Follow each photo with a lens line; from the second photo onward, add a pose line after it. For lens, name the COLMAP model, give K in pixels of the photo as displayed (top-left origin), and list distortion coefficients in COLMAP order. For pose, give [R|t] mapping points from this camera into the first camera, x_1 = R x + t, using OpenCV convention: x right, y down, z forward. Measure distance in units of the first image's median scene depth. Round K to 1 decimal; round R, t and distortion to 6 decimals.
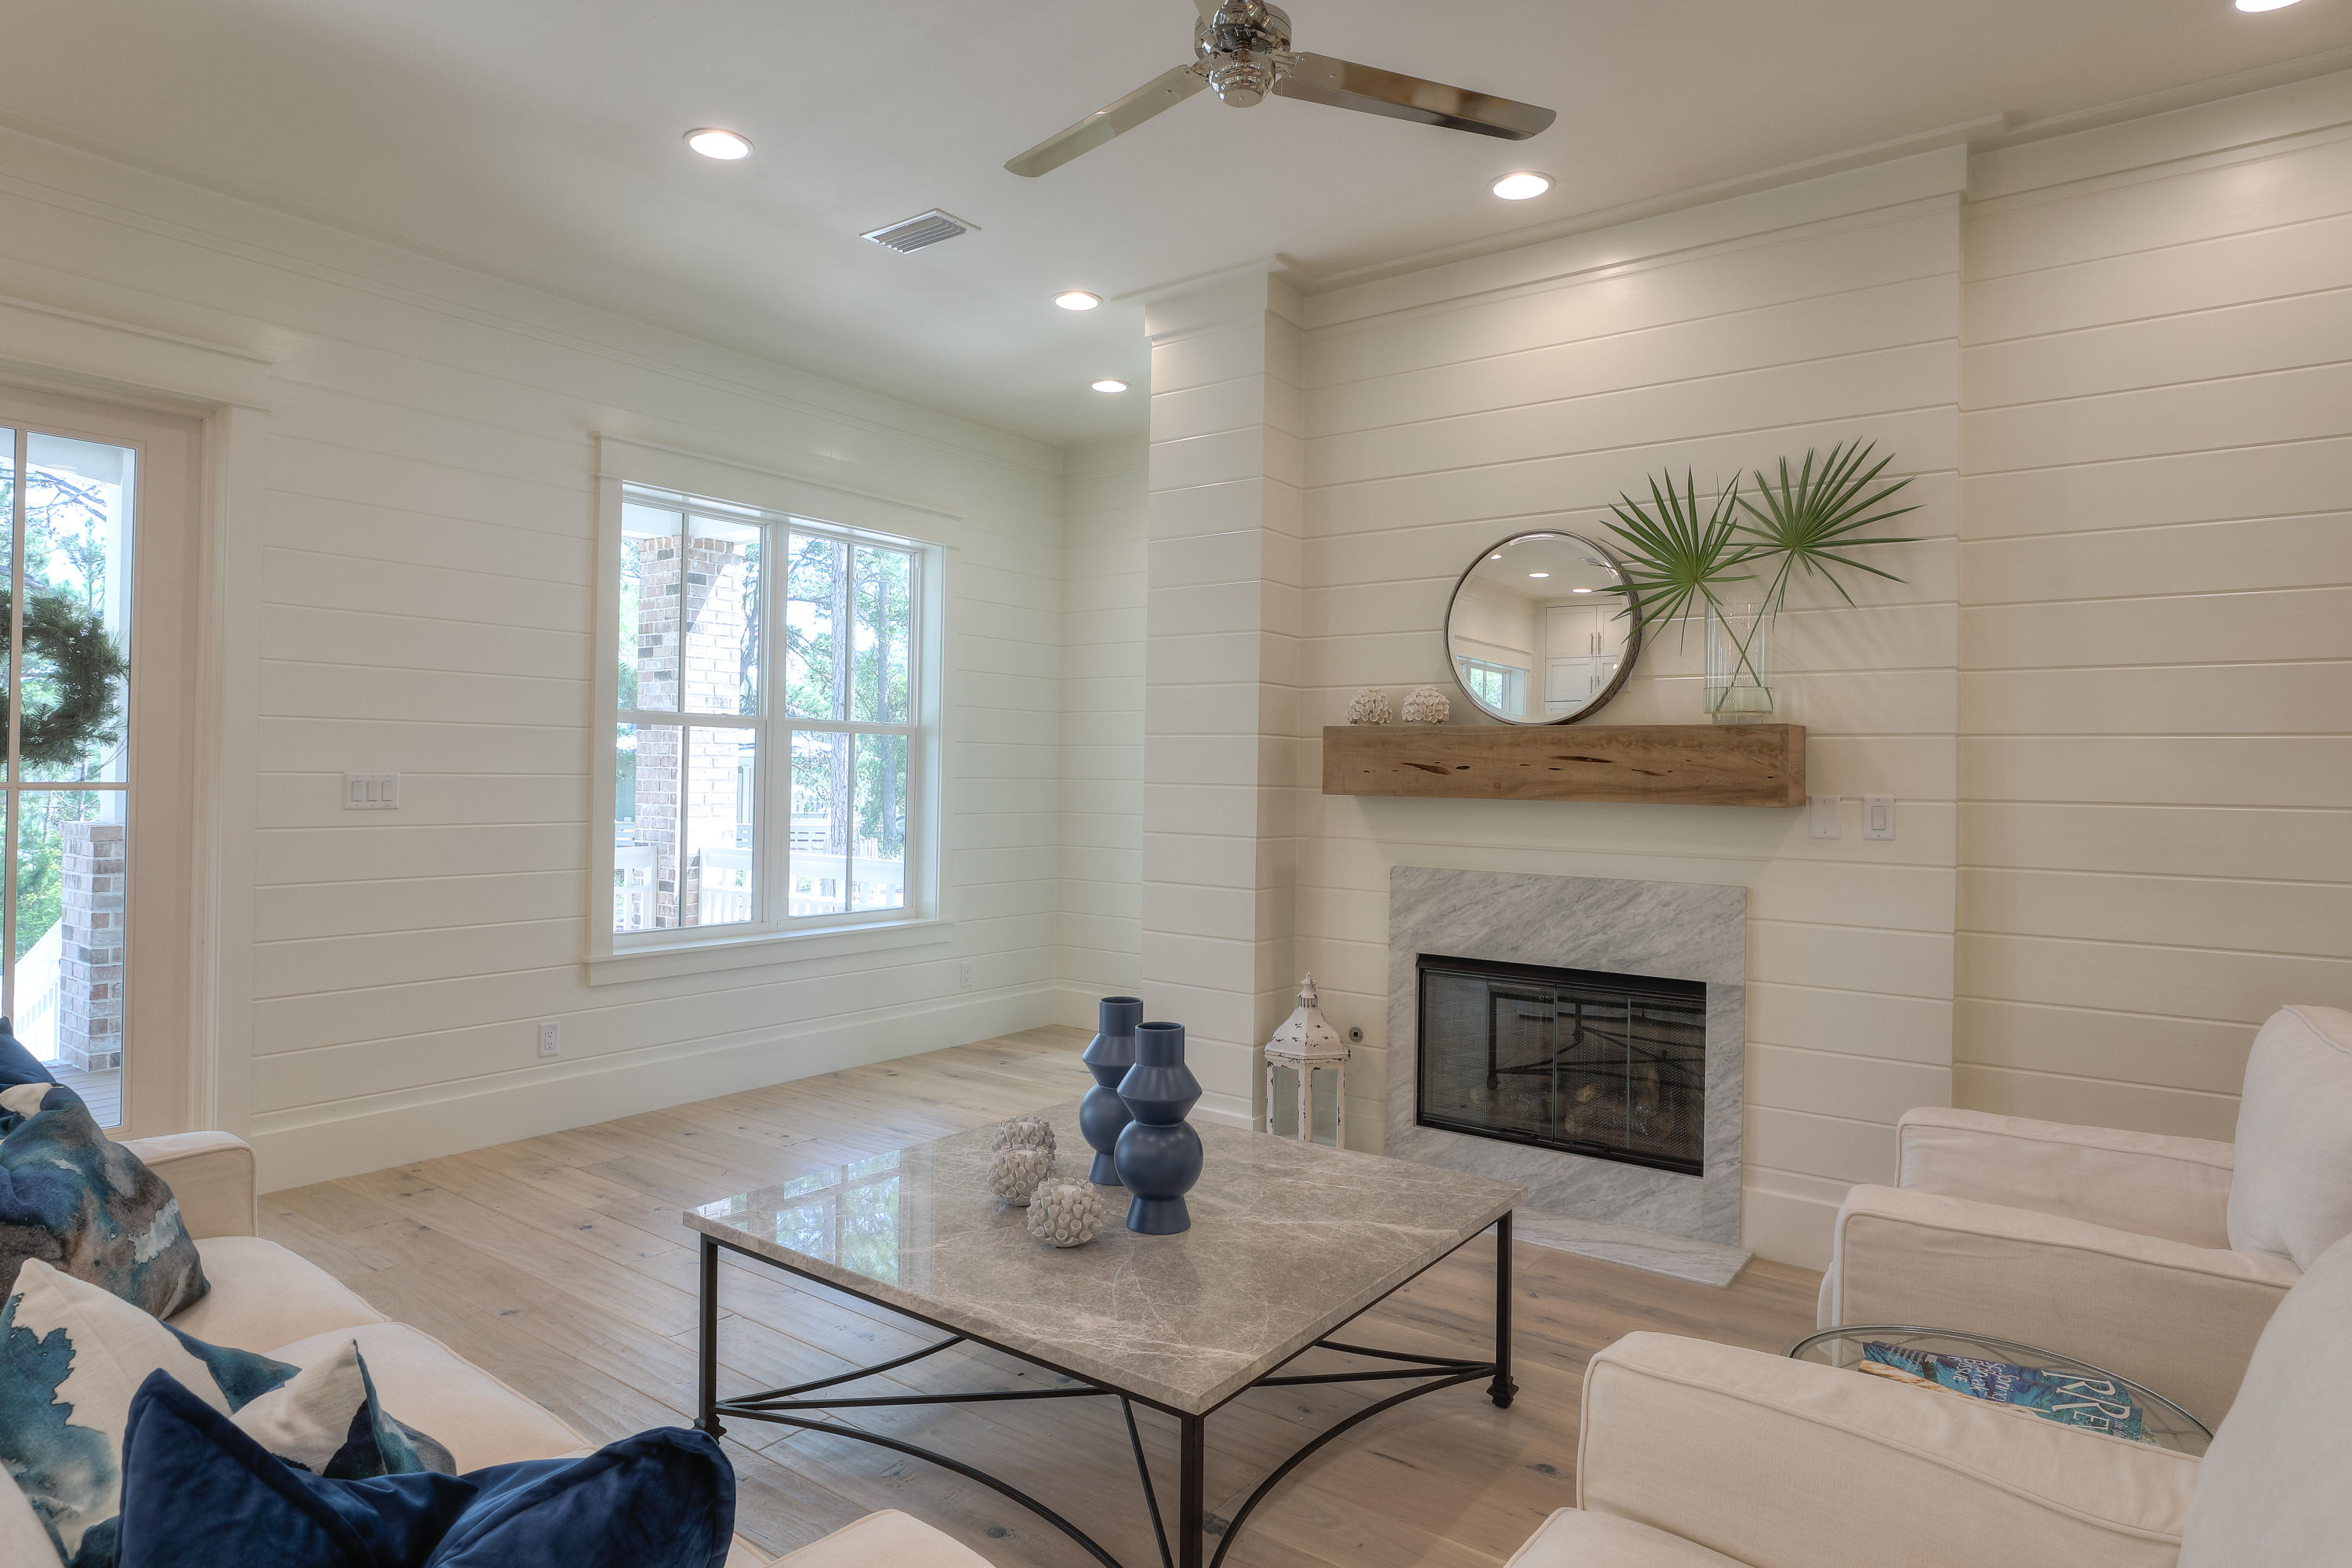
lens RADIAL K [[1323.1, 0, 1153.9], [0, 1323.1, 778.9], [0, 0, 1]] dist [-0.020633, 0.000620]
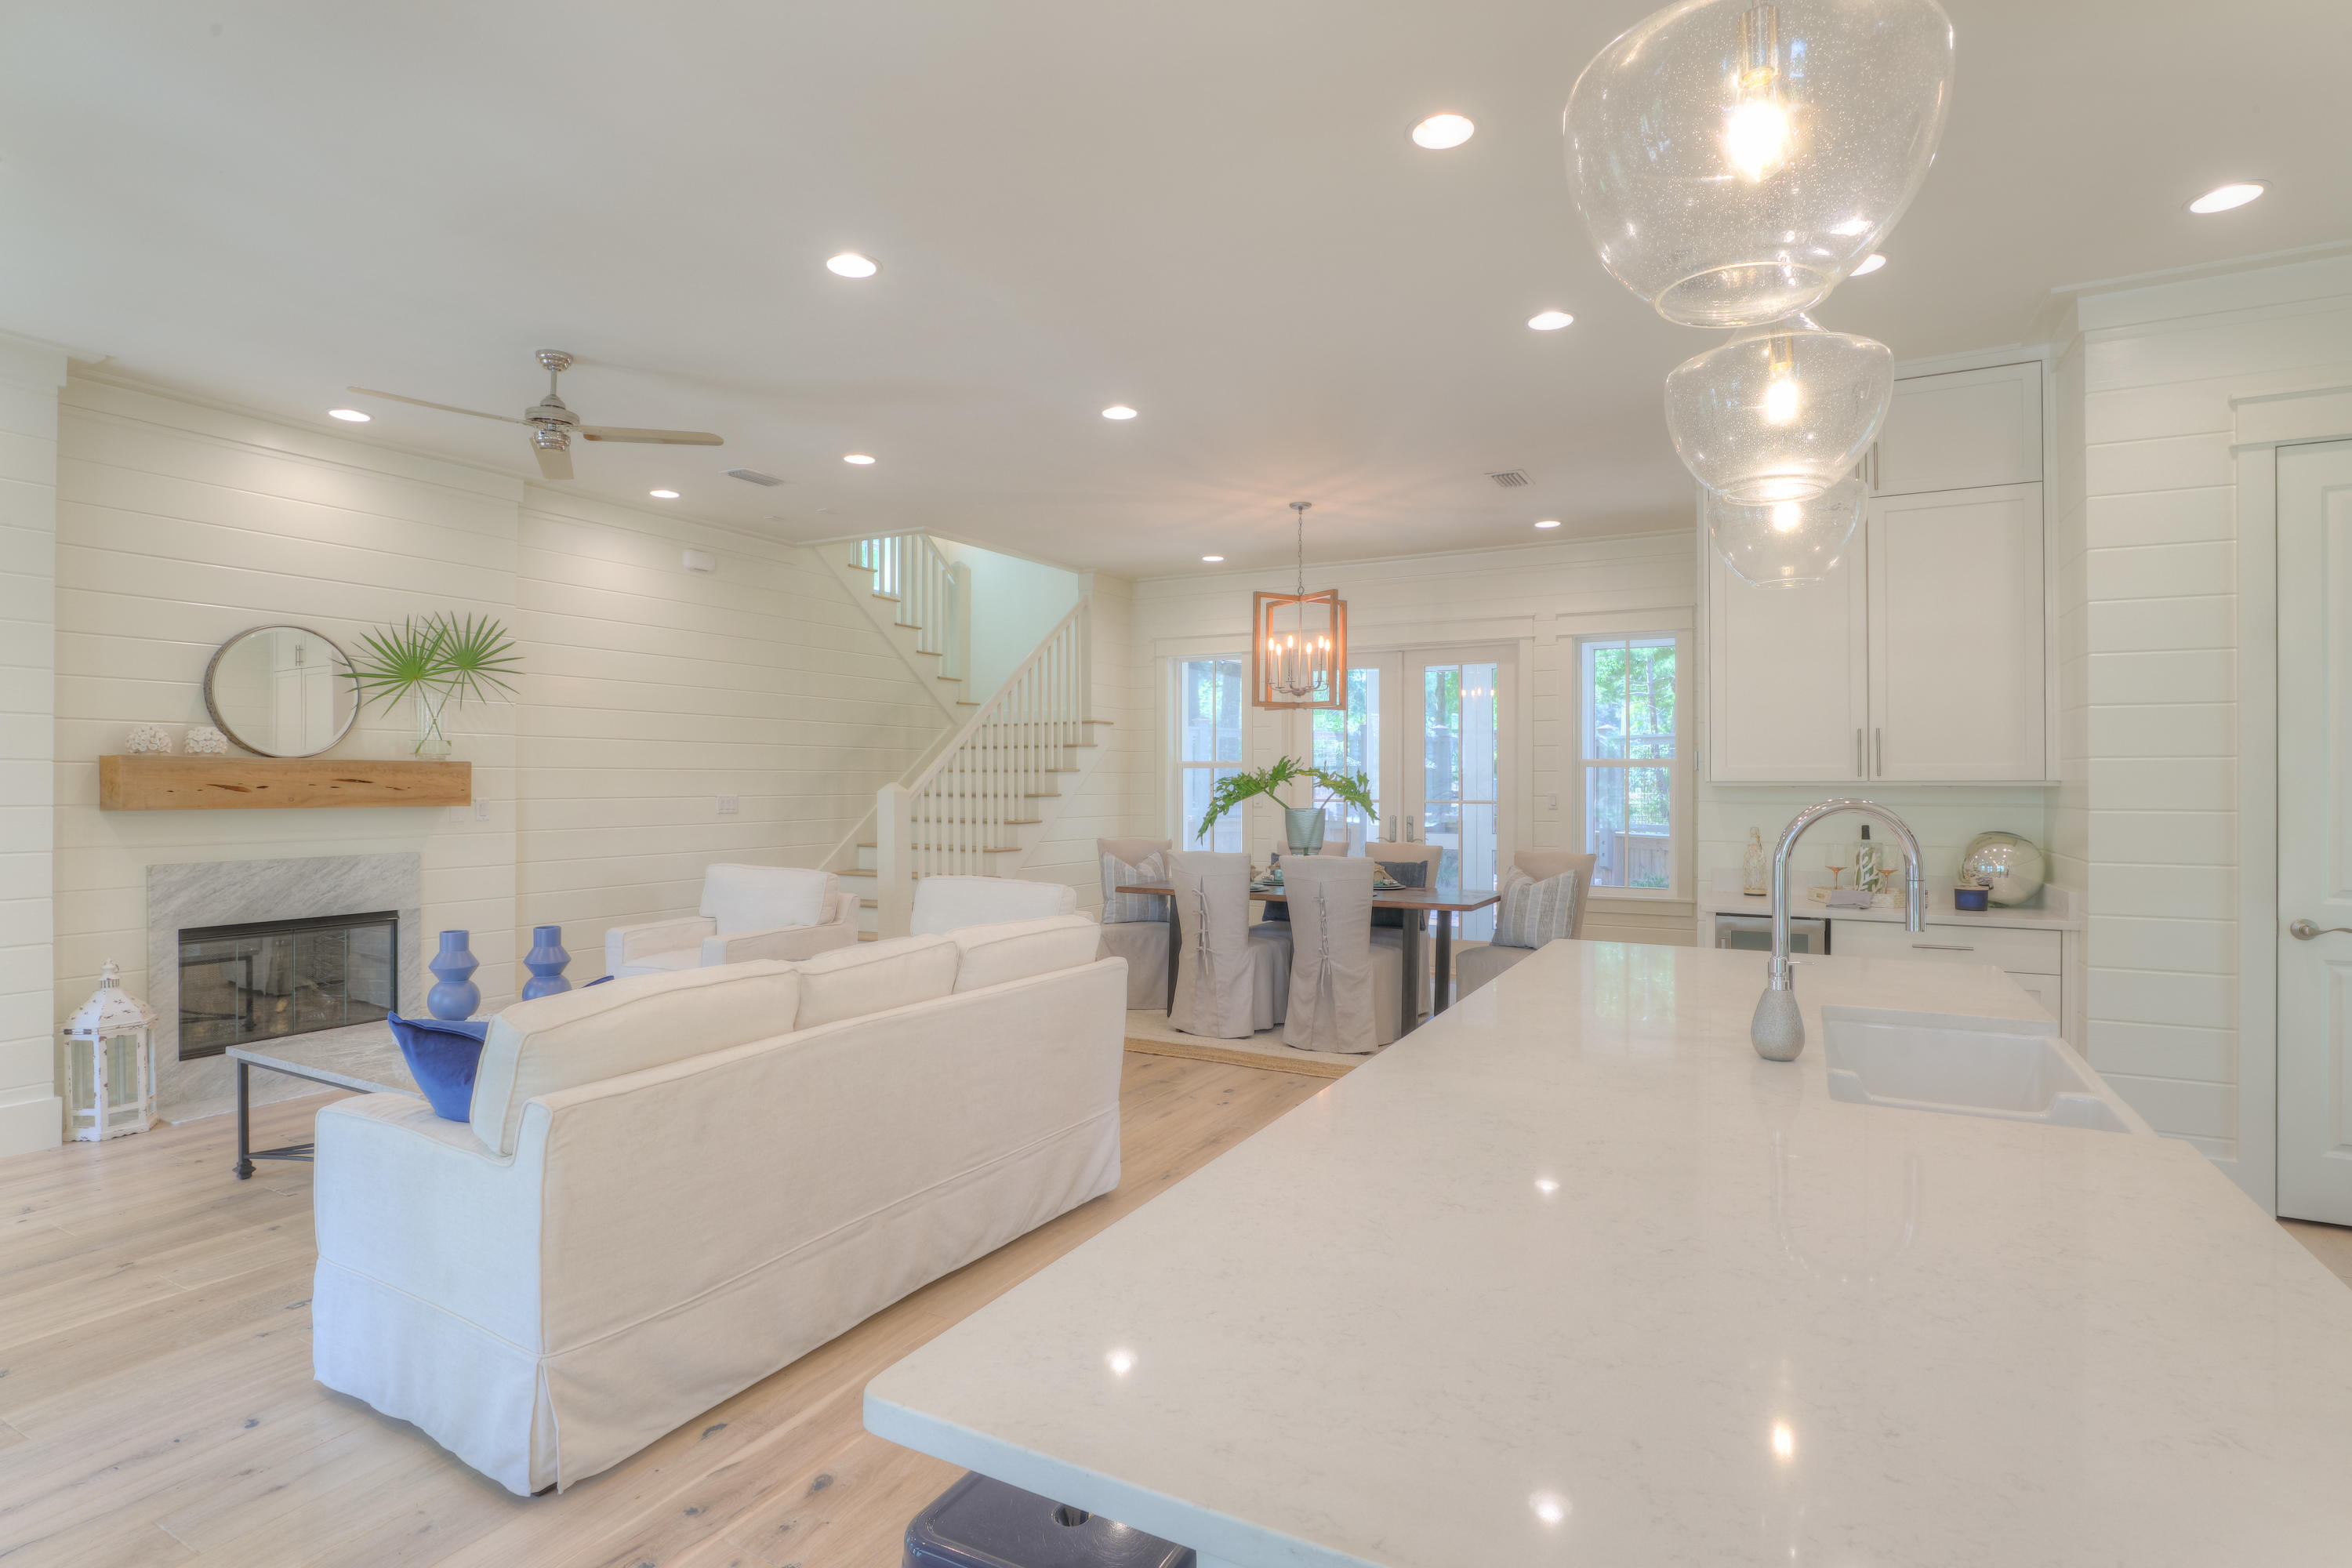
lens RADIAL K [[1167.4, 0, 1159.5], [0, 1167.4, 779.9], [0, 0, 1]] dist [-0.041959, 0.015576]
pose [[-0.138849, -0.014709, 0.990204, -1.157933], [-0.000633, 0.999891, 0.014764, -0.036359], [-0.990313, 0.001423, -0.138843, 0.218554]]
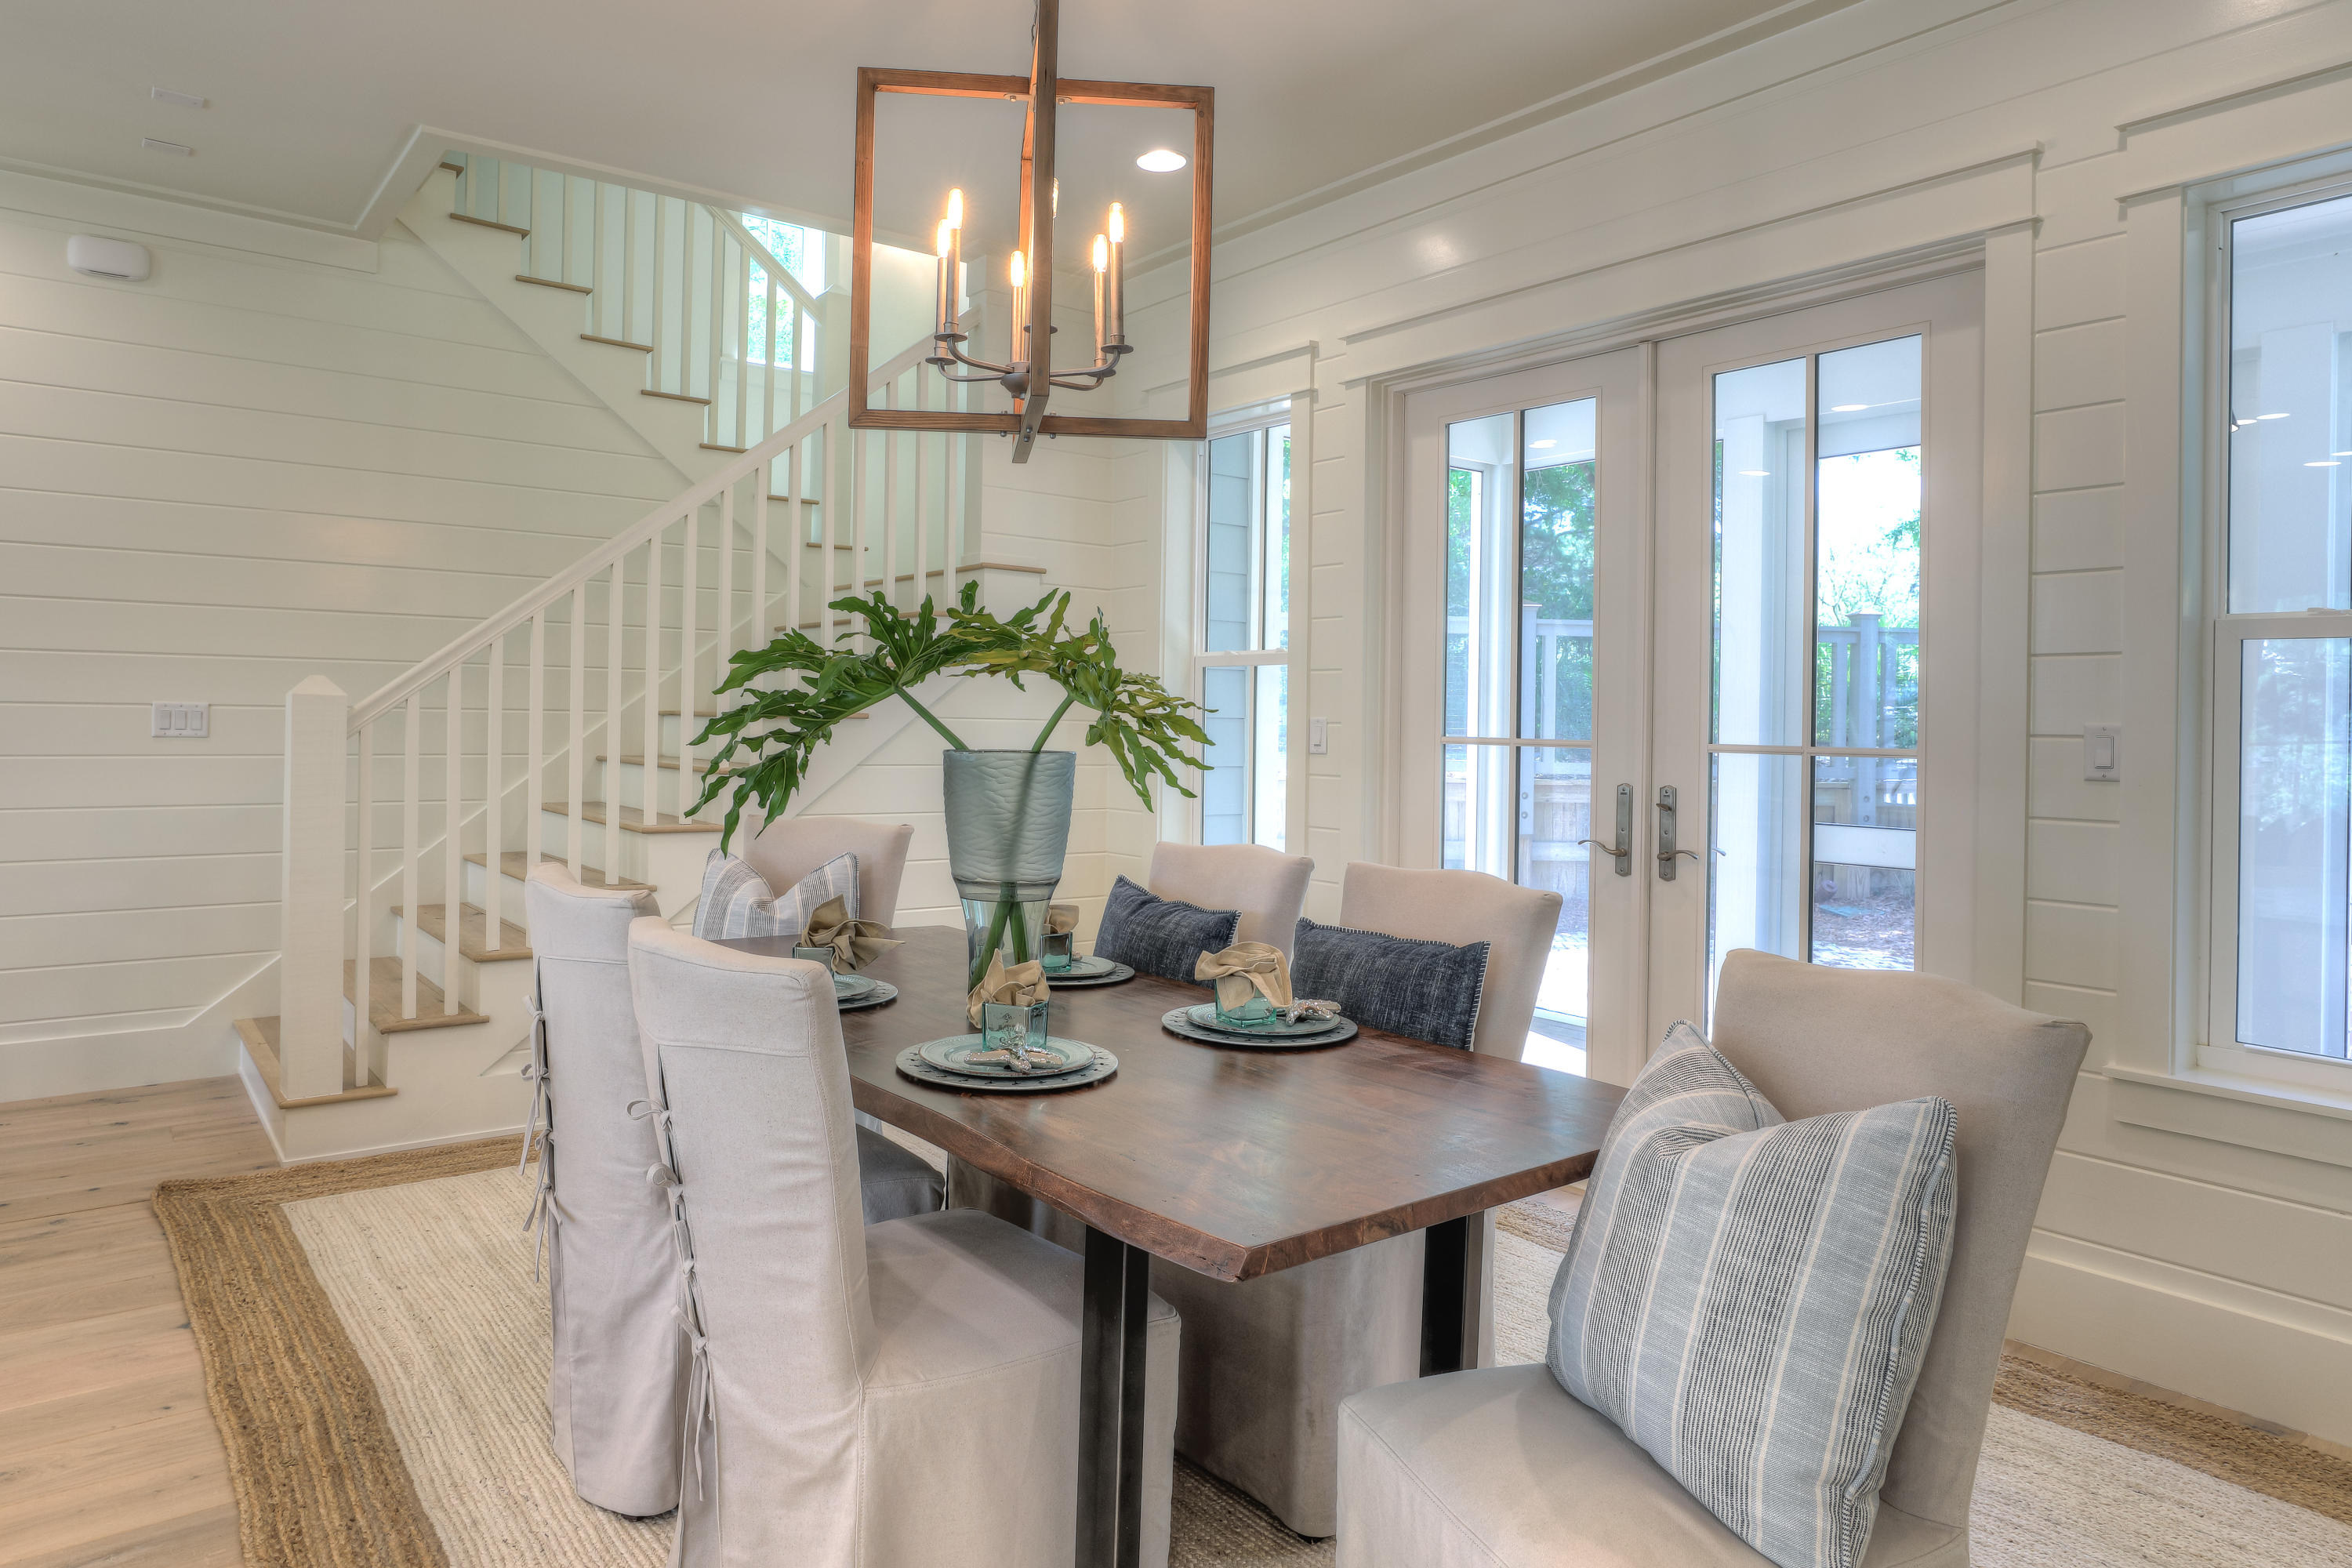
lens RADIAL K [[1405.6, 0, 1074.2], [0, 1405.6, 712.7], [0, 0, 1]] dist [-0.024317, 0.002539]
pose [[0.290299, -0.006780, 0.956912, -0.088223], [-0.009436, 0.999906, 0.009947, 0.007325], [-0.956889, -0.011917, 0.290208, -0.444800]]
